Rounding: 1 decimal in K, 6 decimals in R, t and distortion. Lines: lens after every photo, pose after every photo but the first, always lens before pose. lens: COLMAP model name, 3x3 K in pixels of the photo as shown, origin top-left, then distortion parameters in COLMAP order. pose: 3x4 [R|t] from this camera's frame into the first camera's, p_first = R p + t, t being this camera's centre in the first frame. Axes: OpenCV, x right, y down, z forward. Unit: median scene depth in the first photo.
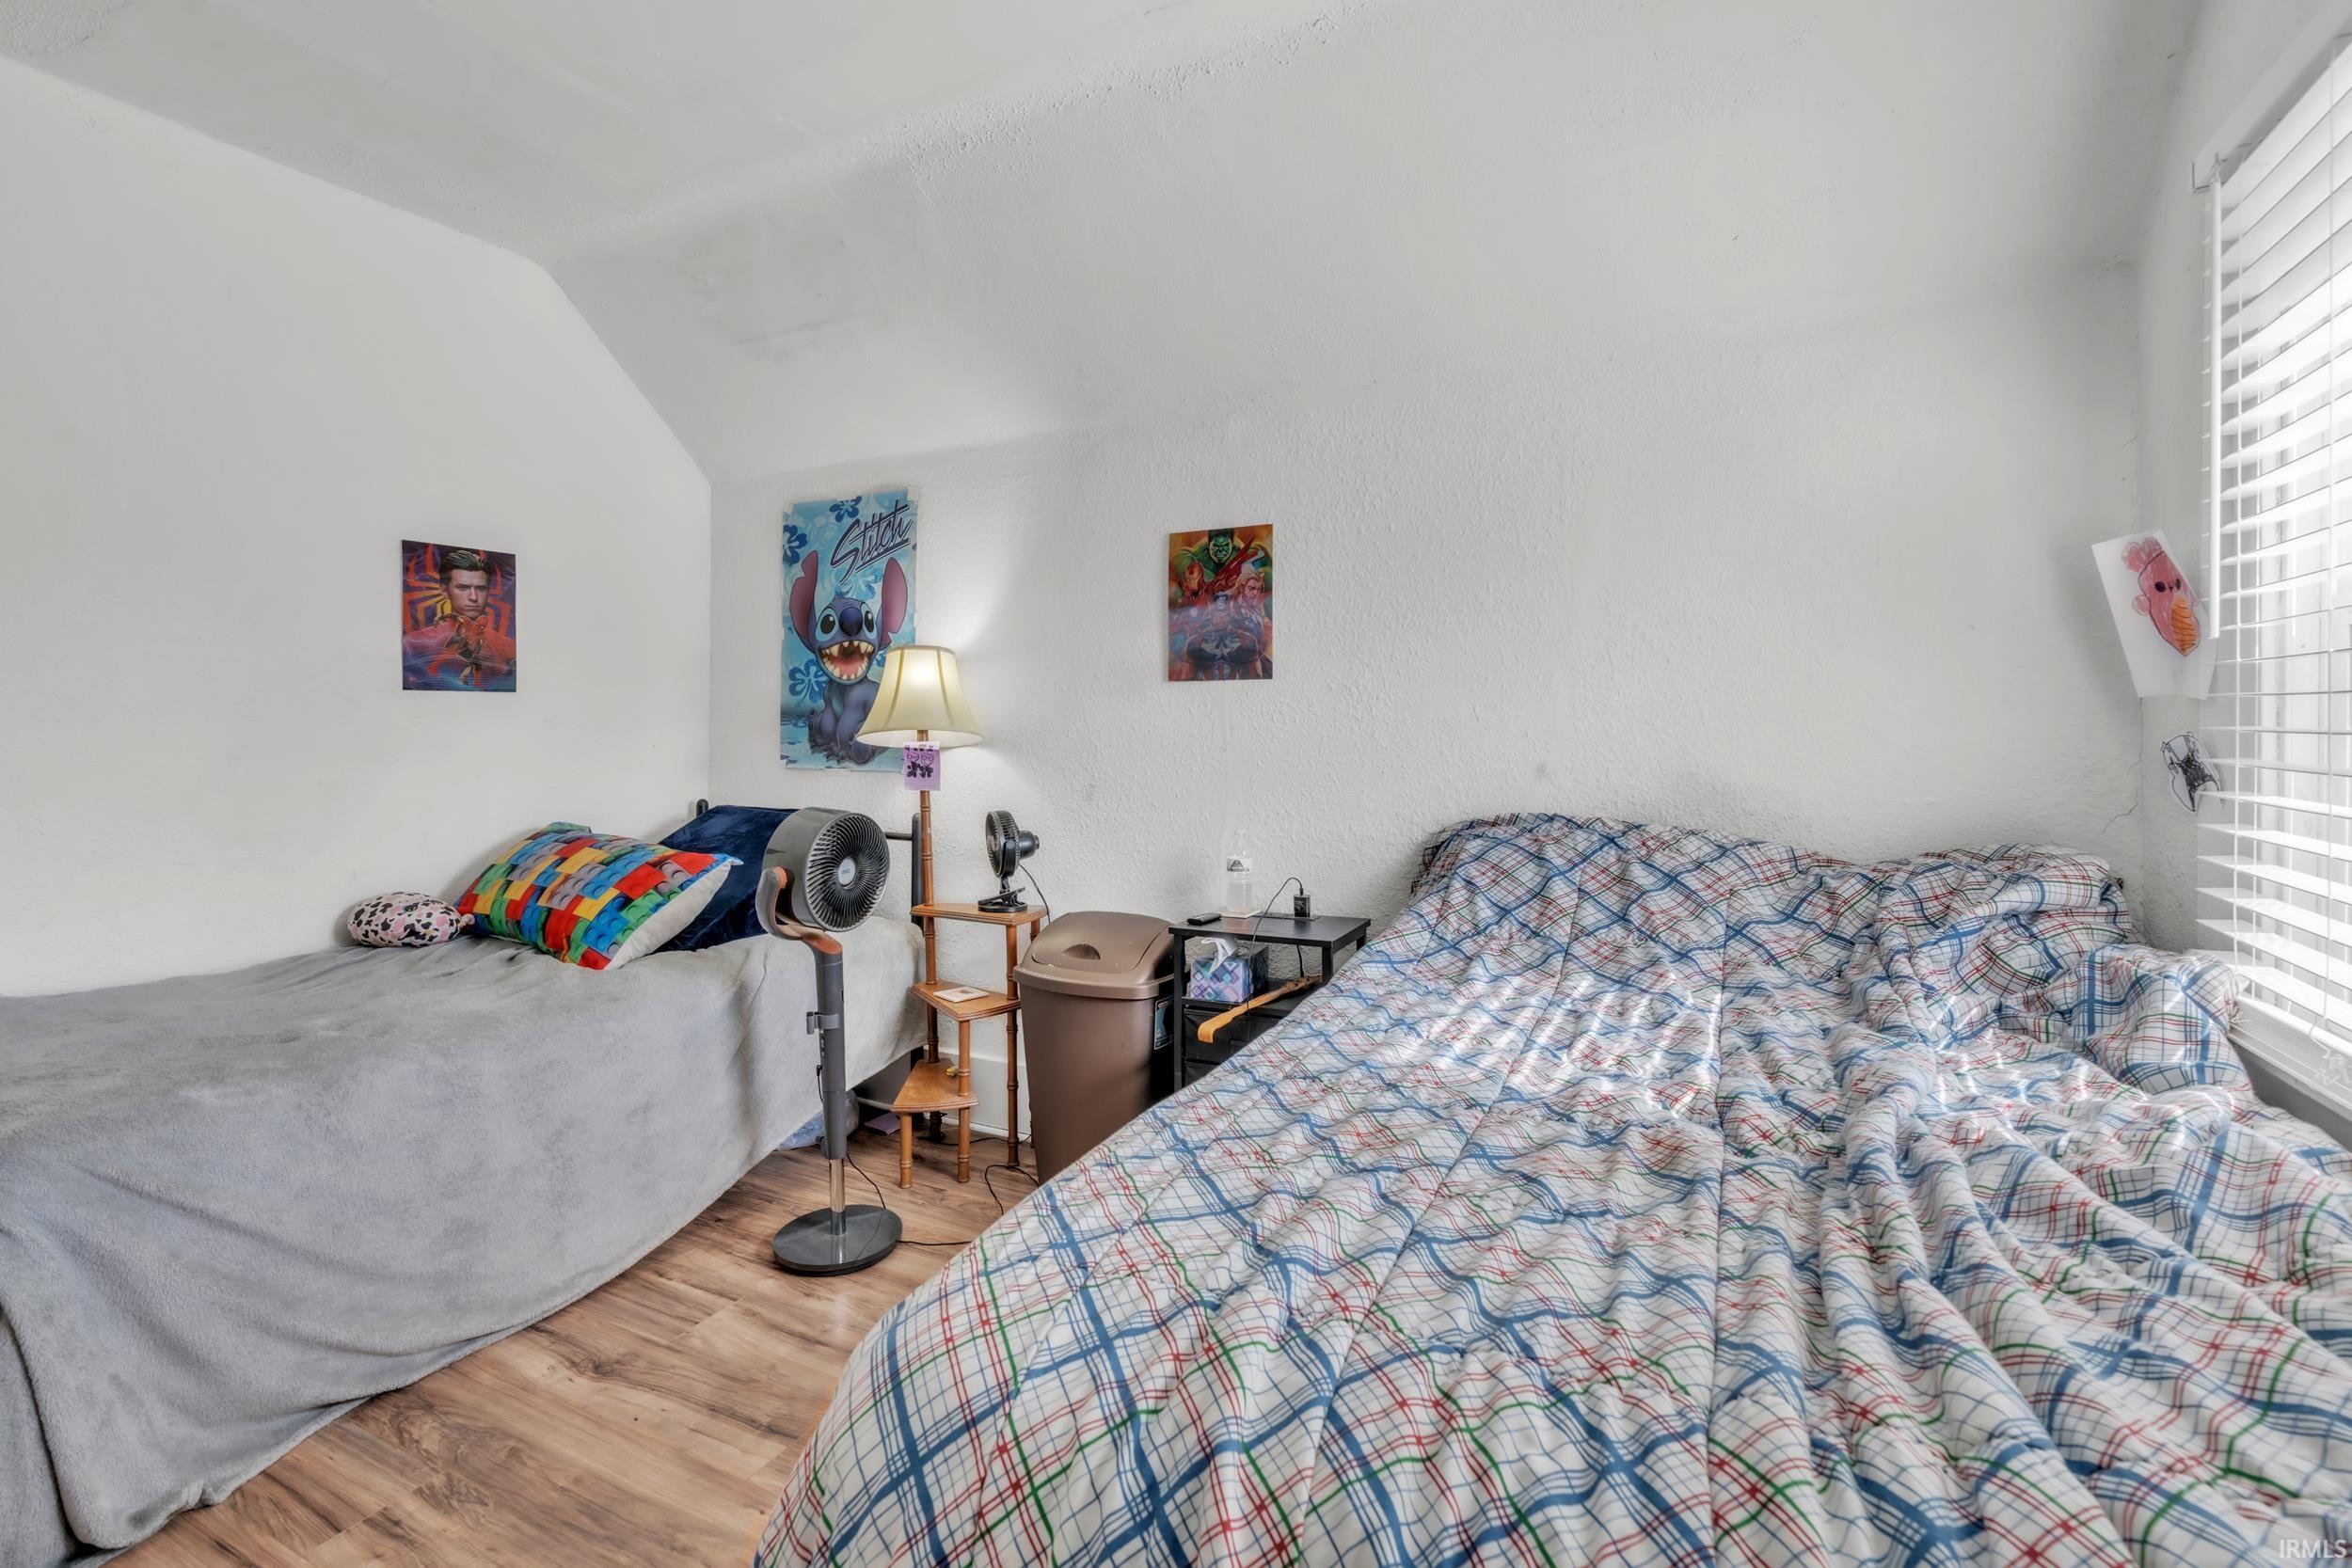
lens RADIAL K [[1069.8, 0, 1178.8], [0, 1069.8, 713.0], [0, 0, 1]] dist [-0.001499, 0.000218]
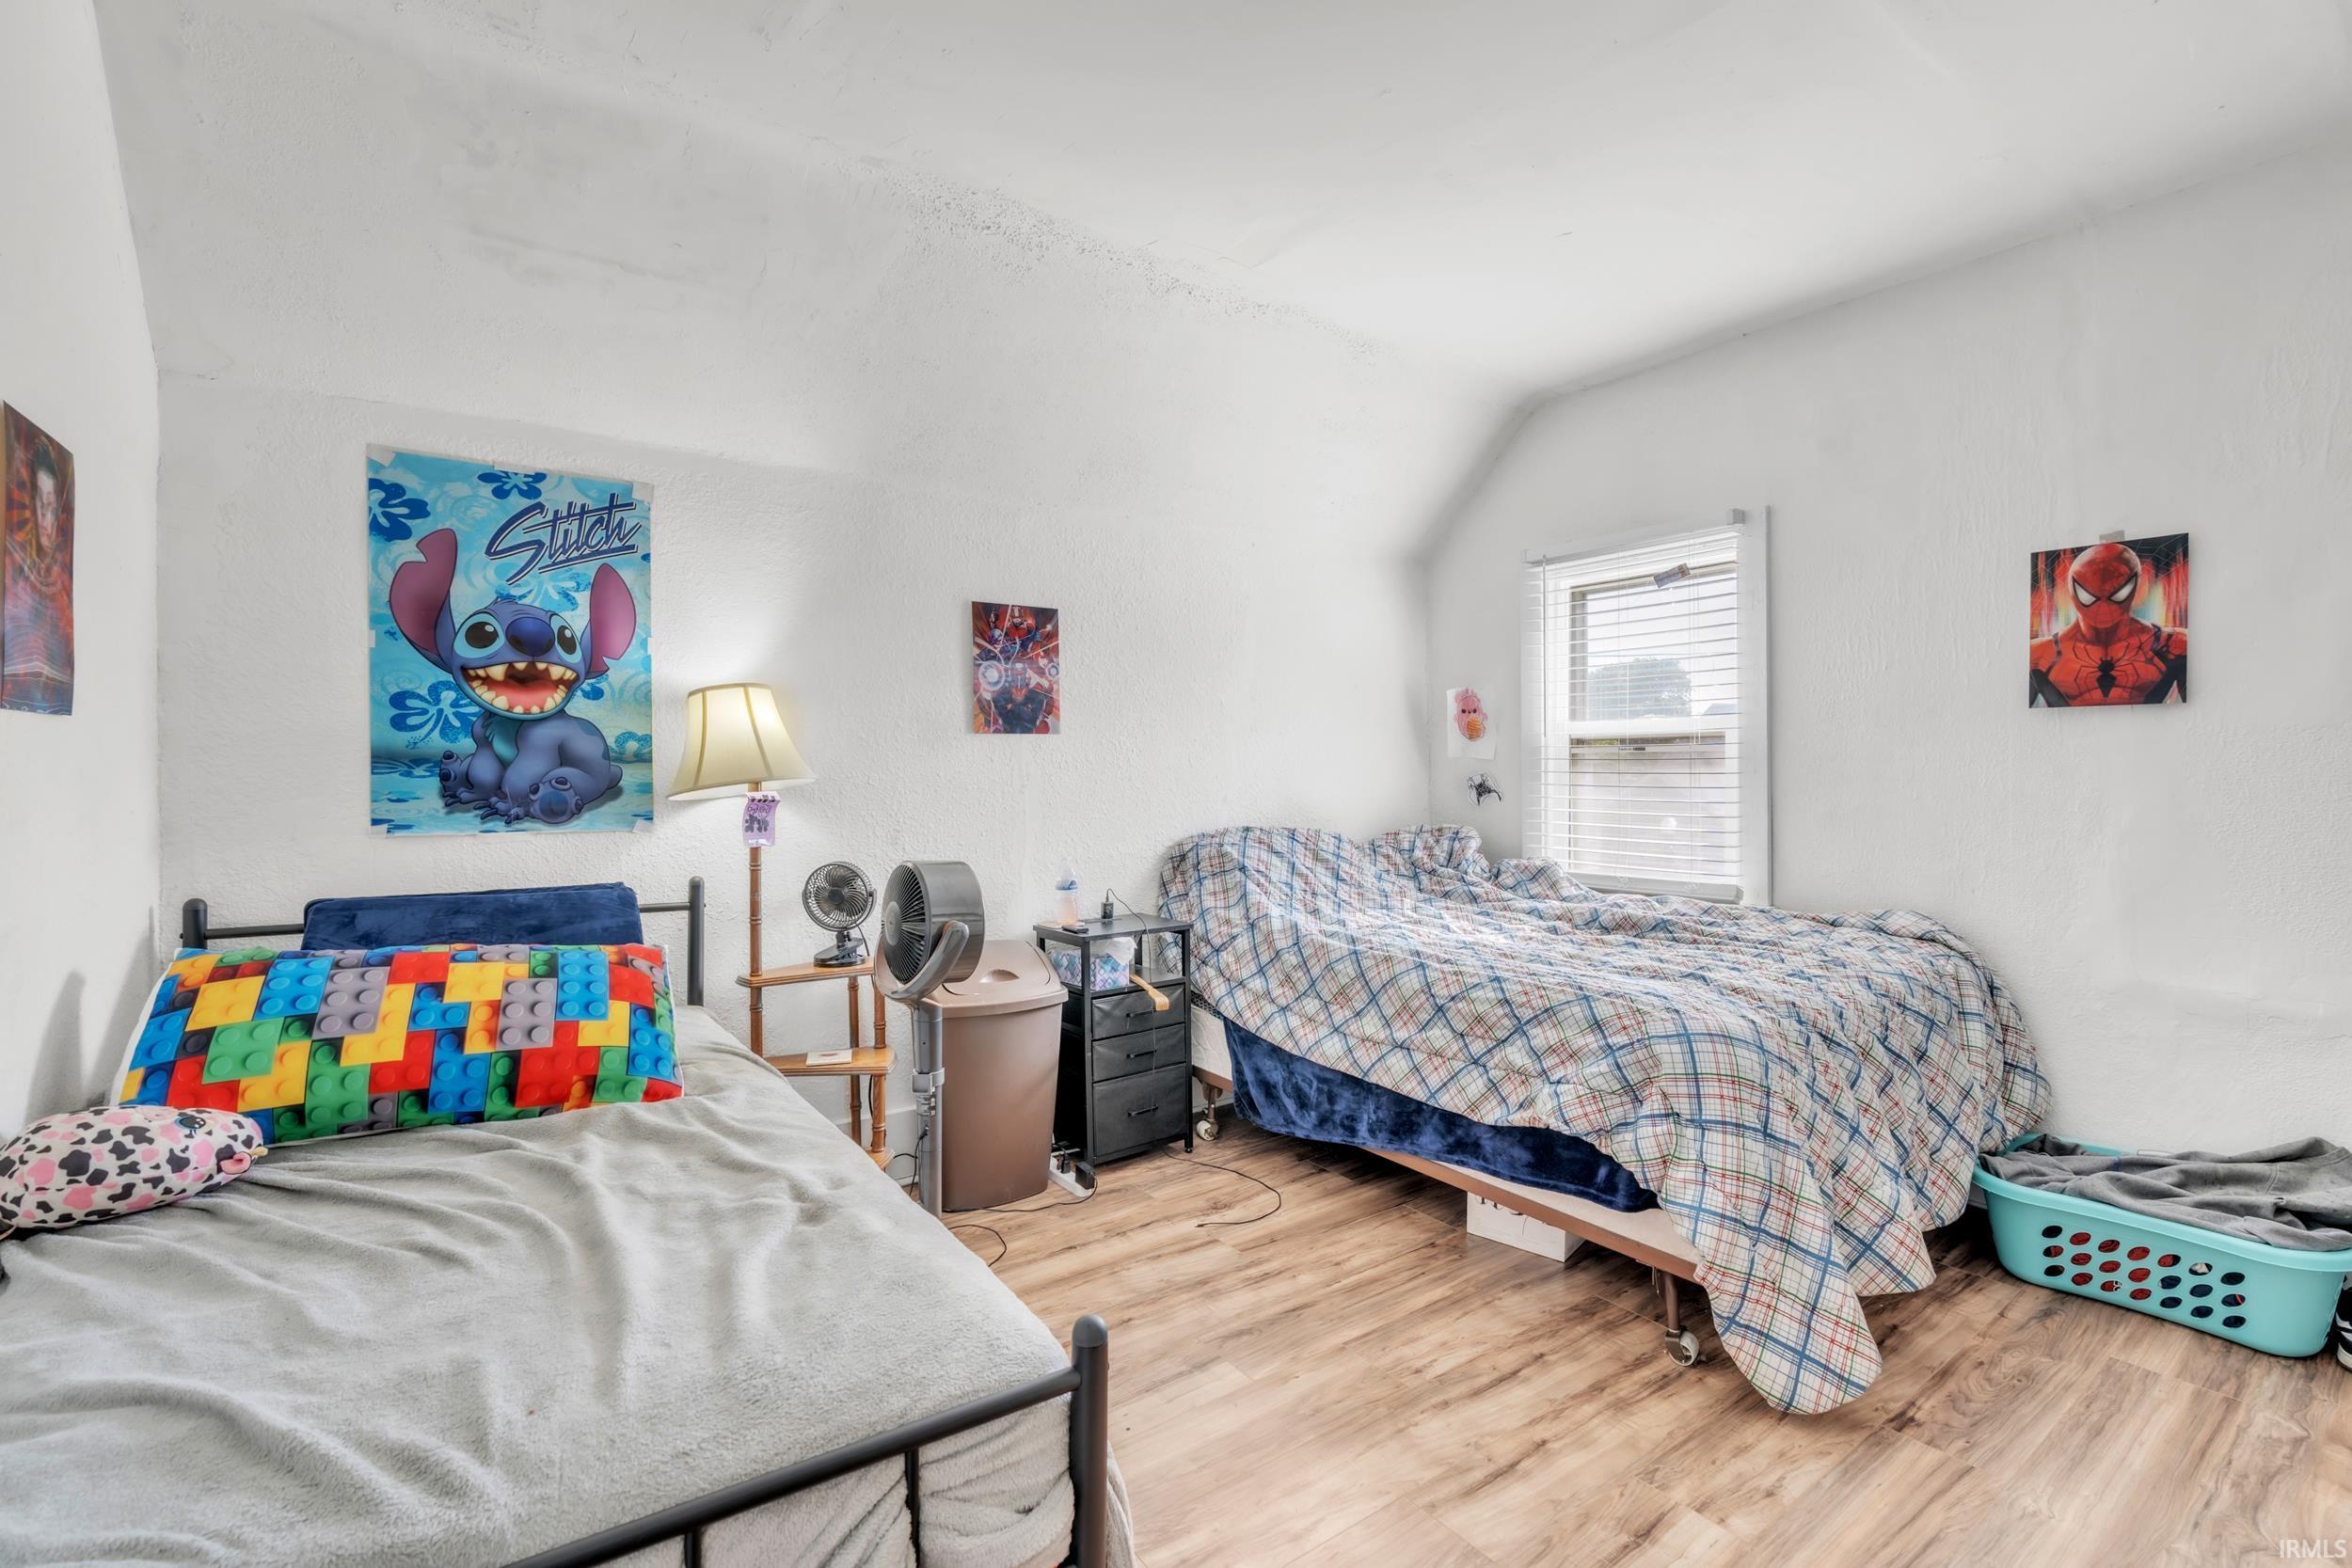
lens RADIAL K [[1058.2, 0, 1170.6], [0, 1058.2, 774.0], [0, 0, 1]] dist [-0.000624, 0.000289]
pose [[0.471088, -0.003152, 0.882080, -0.755787], [-0.004958, 0.999968, 0.006221, 0.004839], [-0.882072, -0.007304, 0.471058, 0.249629]]
